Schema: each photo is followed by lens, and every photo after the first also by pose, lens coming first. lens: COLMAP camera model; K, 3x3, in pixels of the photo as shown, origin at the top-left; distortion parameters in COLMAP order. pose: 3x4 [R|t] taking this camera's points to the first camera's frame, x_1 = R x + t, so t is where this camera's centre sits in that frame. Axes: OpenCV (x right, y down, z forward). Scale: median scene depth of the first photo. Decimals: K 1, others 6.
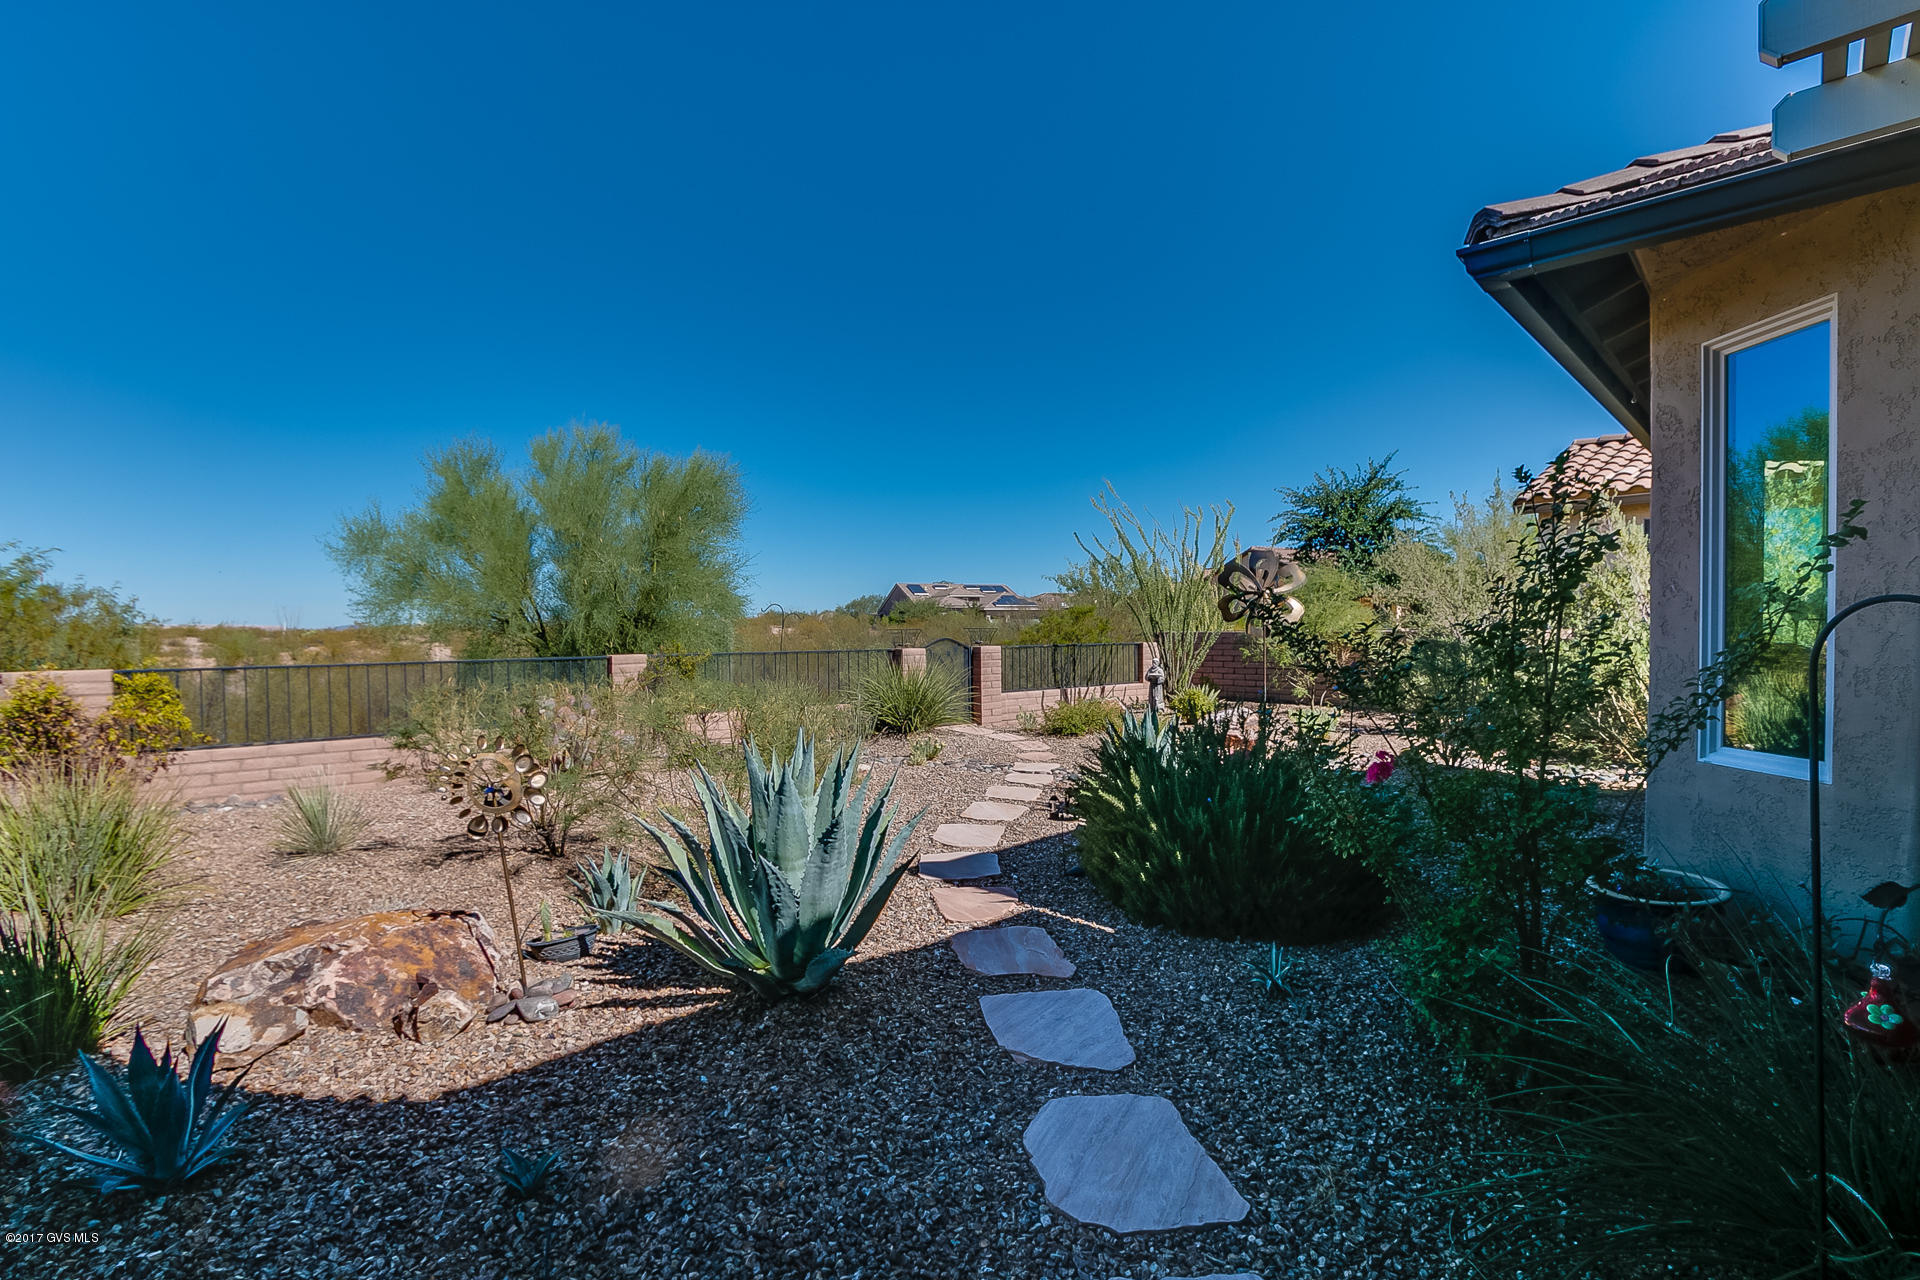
lens RADIAL K [[907.7, 0, 941.8], [0, 907.7, 638.3], [0, 0, 1]] dist [-0.018845, -0.000402]
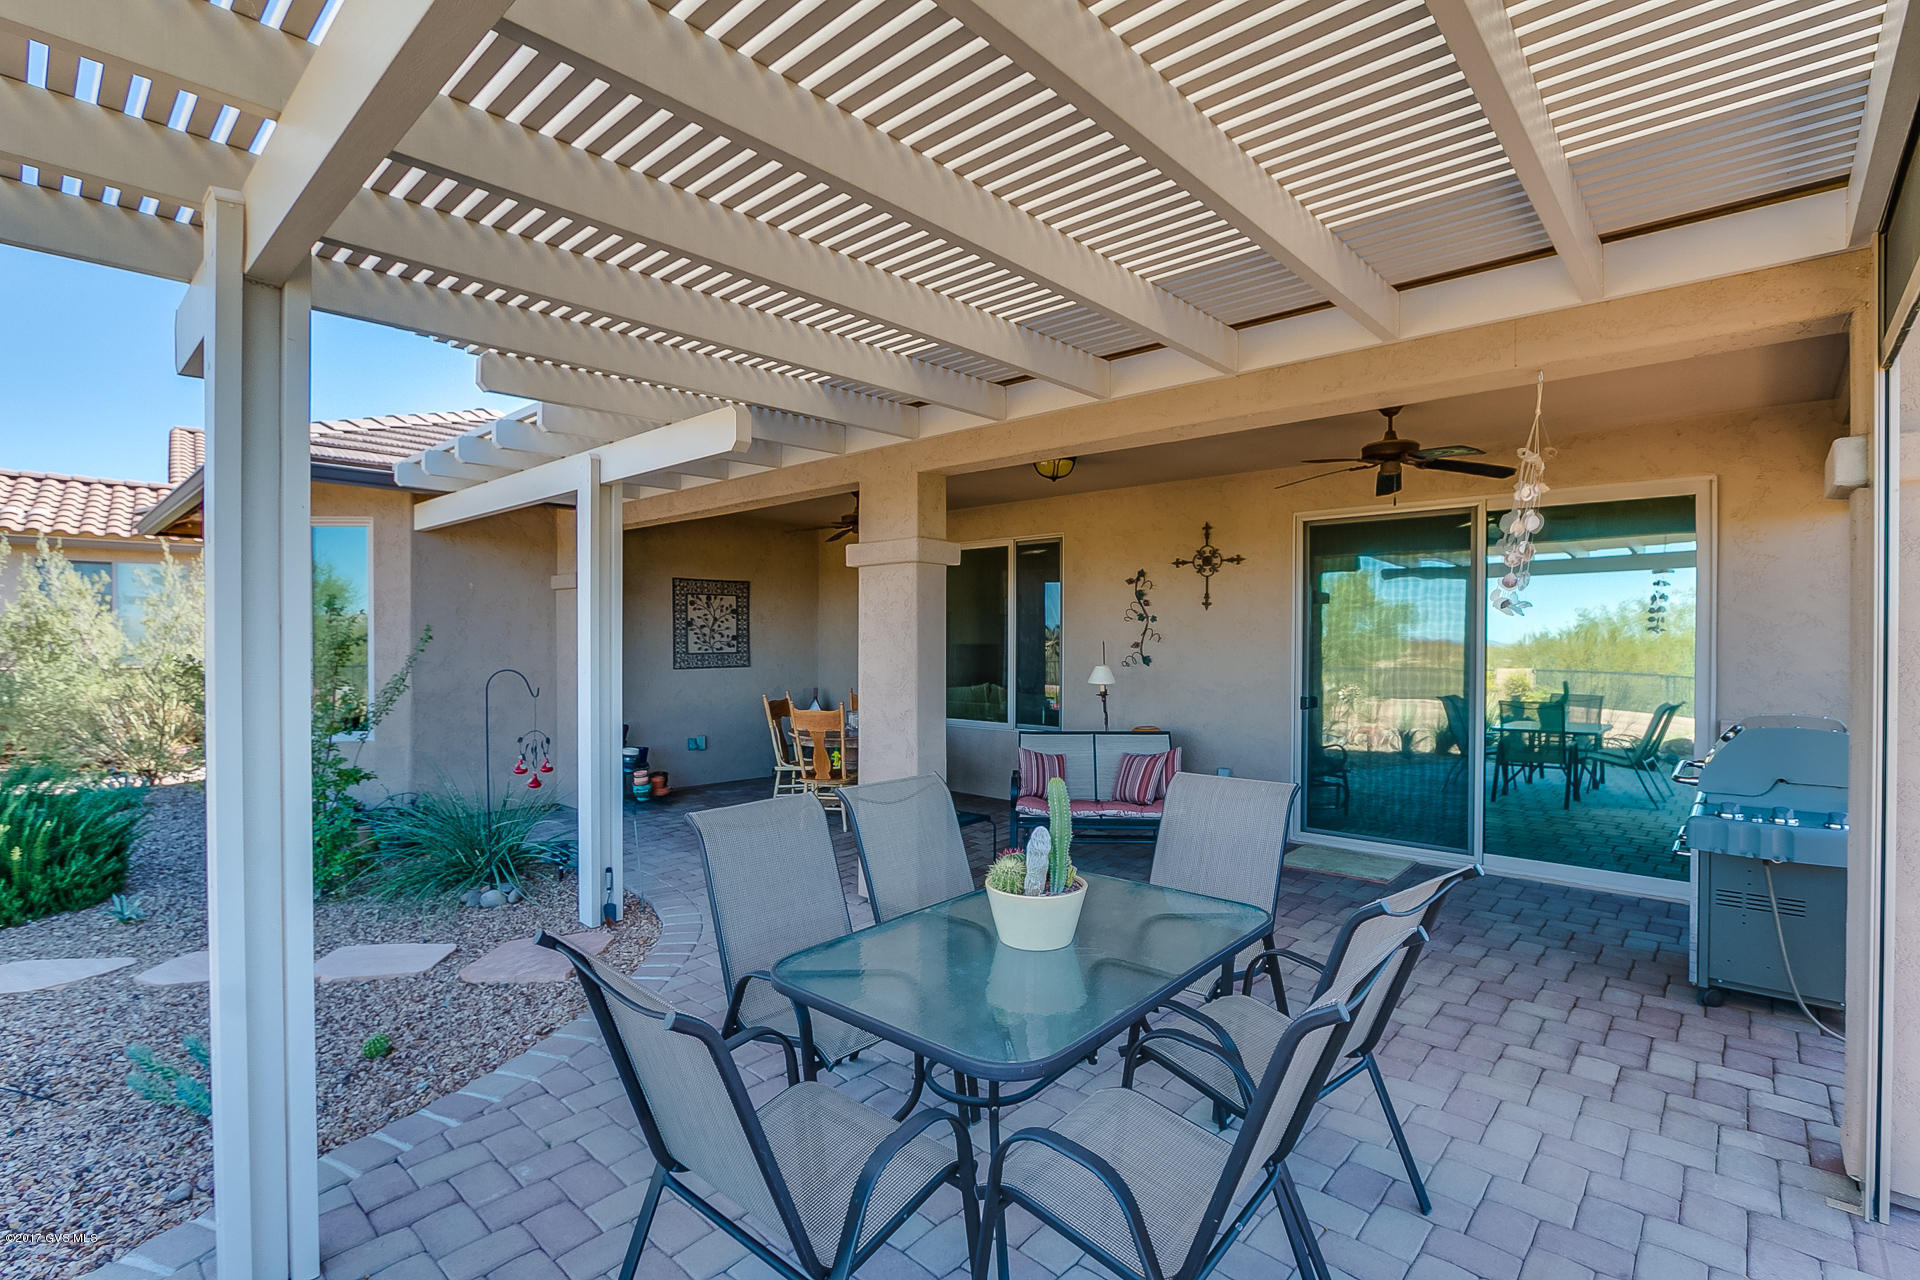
lens RADIAL K [[887.2, 0, 940.9], [0, 887.2, 651.0], [0, 0, 1]] dist [-0.020171, 0.000730]
pose [[-0.029881, 0.000554, 0.999553, -0.301172], [0.005971, 0.999982, -0.000376, -0.013459], [-0.999536, 0.005958, -0.029884, -0.081024]]
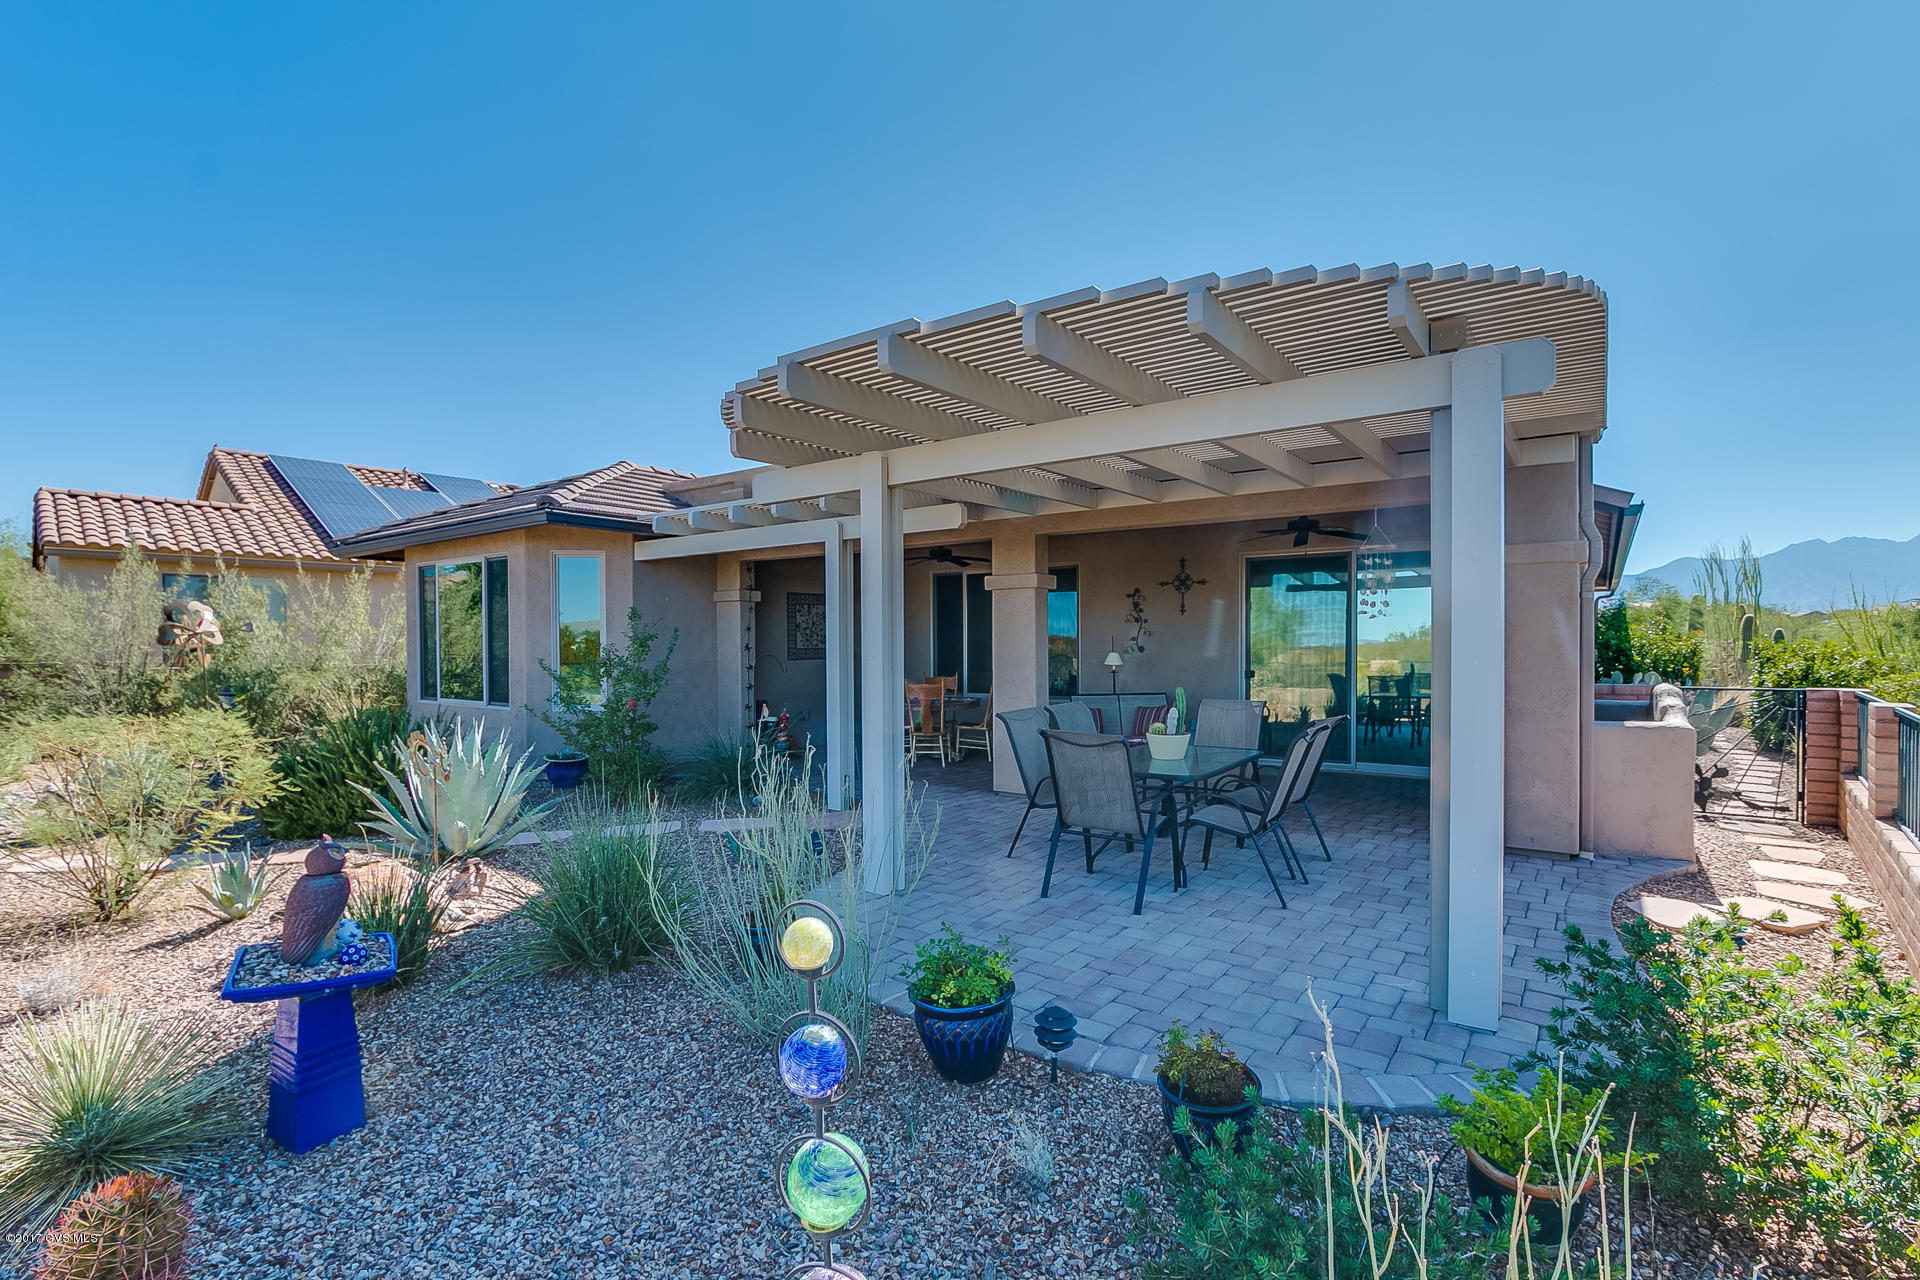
lens RADIAL K [[879.4, 0, 951.2], [0, 879.4, 654.3], [0, 0, 1]] dist [-0.022321, 0.000745]
pose [[-0.140348, 0.002859, 0.990098, -0.537470], [0.015525, 0.999879, -0.000686, -0.004263], [-0.989981, 0.015275, -0.140375, 0.065802]]
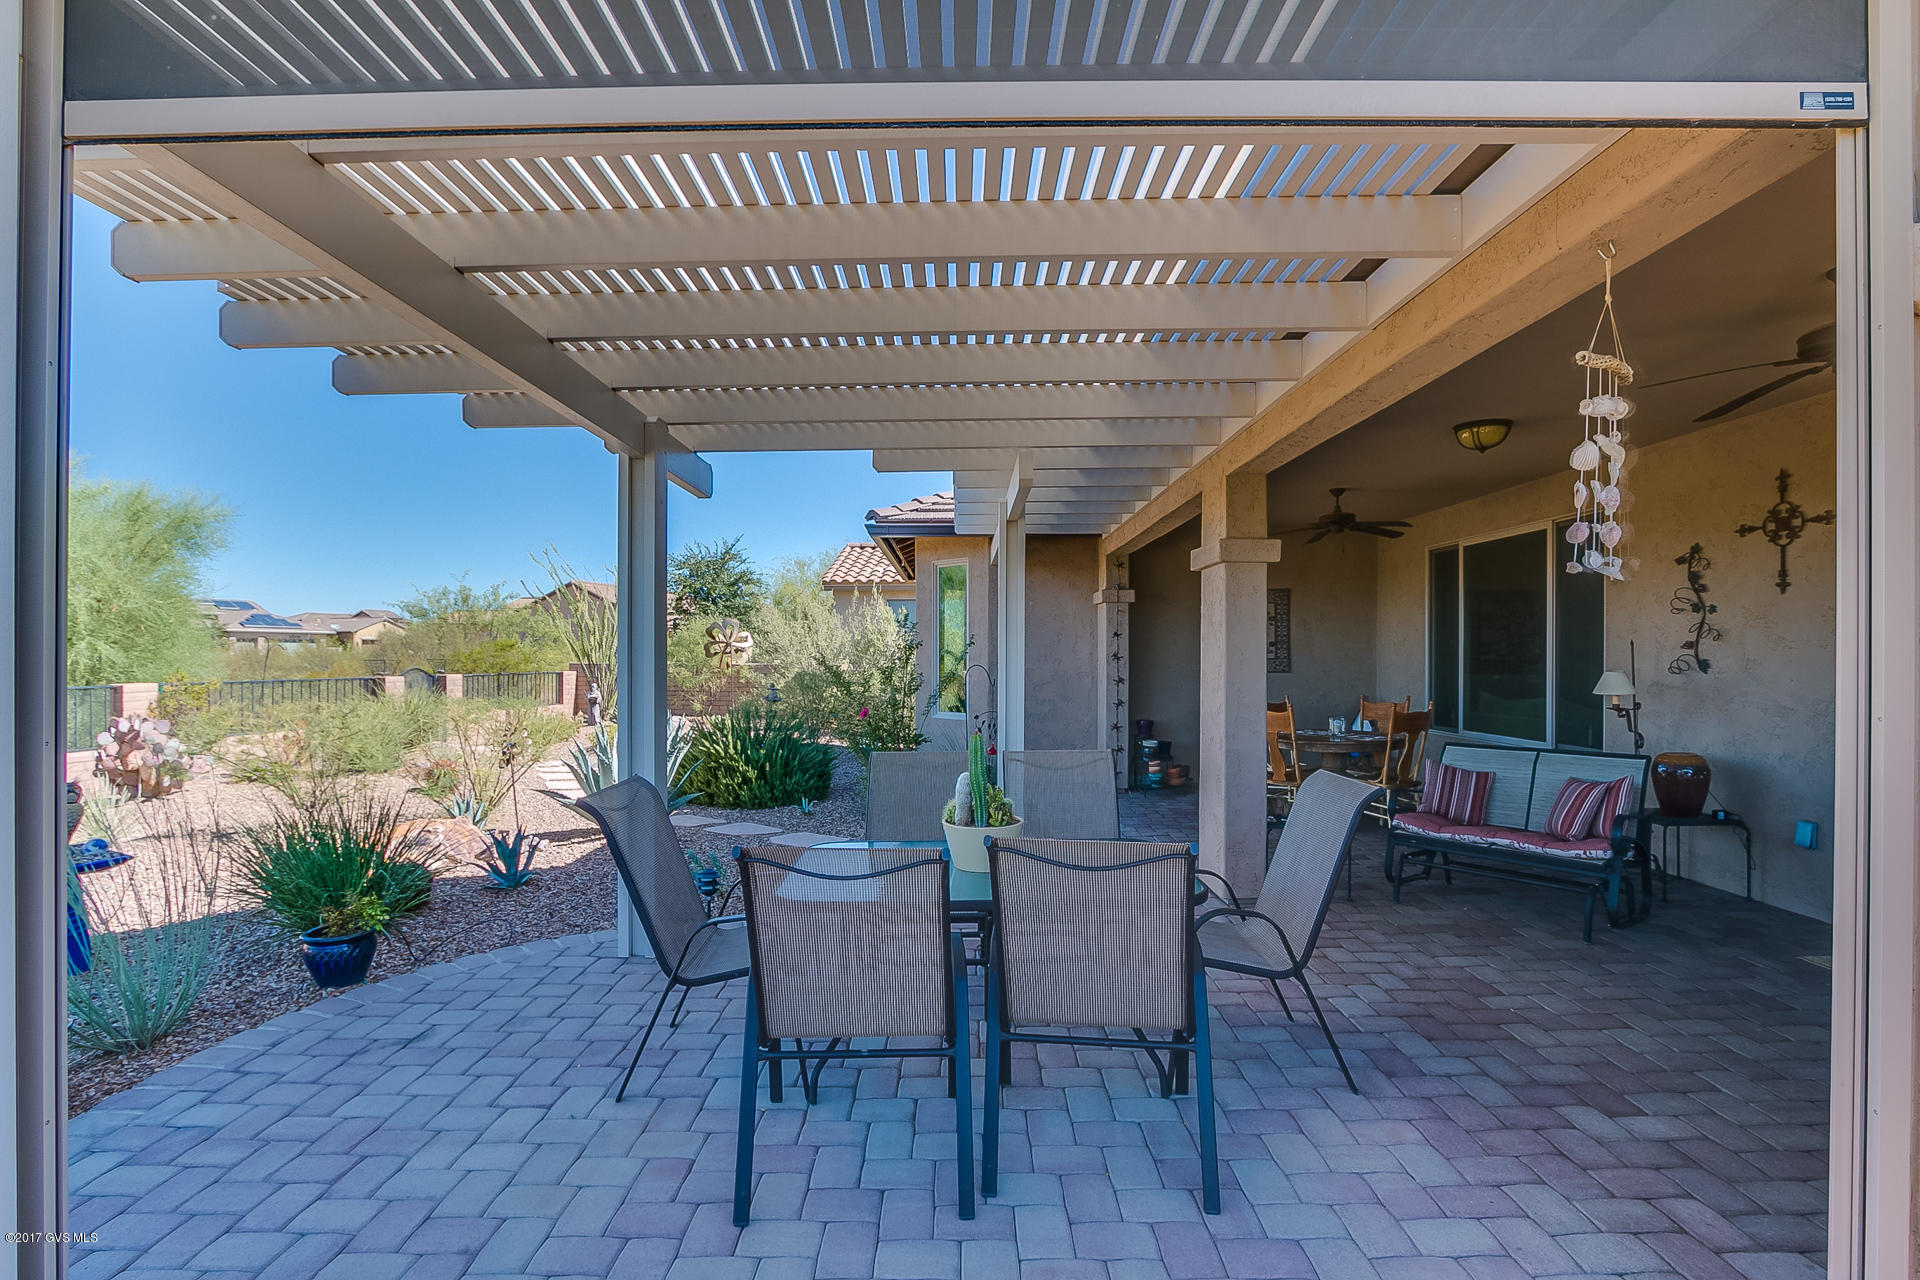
lens RADIAL K [[879.4, 0, 951.2], [0, 879.4, 654.3], [0, 0, 1]] dist [-0.022321, 0.000745]
pose [[0.719151, 0.015009, 0.694692, -0.279749], [-0.005144, 0.999854, -0.016277, -0.003746], [-0.694835, 0.008133, 0.719123, -0.276618]]
